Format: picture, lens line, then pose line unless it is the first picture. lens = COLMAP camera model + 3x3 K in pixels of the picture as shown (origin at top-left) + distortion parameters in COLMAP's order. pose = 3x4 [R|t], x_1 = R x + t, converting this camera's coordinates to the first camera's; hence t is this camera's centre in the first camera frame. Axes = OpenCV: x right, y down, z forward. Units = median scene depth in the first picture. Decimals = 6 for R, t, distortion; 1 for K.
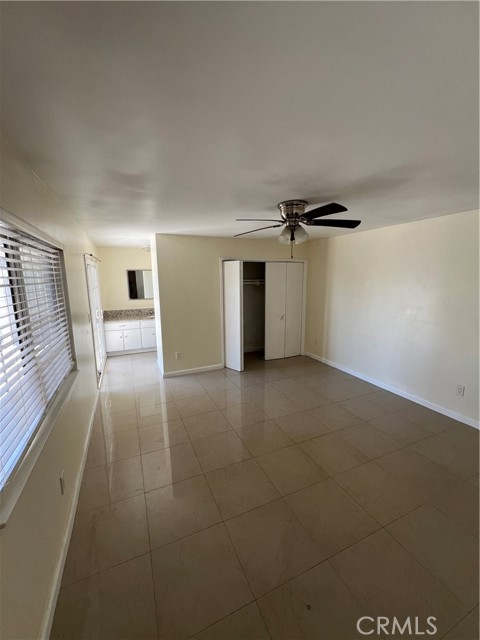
lens RADIAL K [[258.0, 0, 242.8], [0, 258.0, 320.2], [0, 0, 1]] dist [-0.001352, 0.000385]
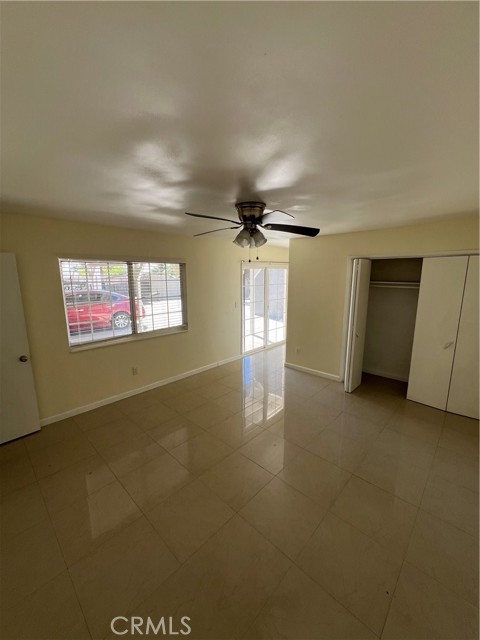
lens RADIAL K [[258.0, 0, 238.6], [0, 258.0, 319.4], [0, 0, 1]] dist [-0.001352, 0.000385]
pose [[0.376931, 0.168802, -0.910730, 0.567435], [-0.154233, 0.980965, 0.117986, -0.073841], [0.913310, 0.095993, 0.395790, 0.318715]]
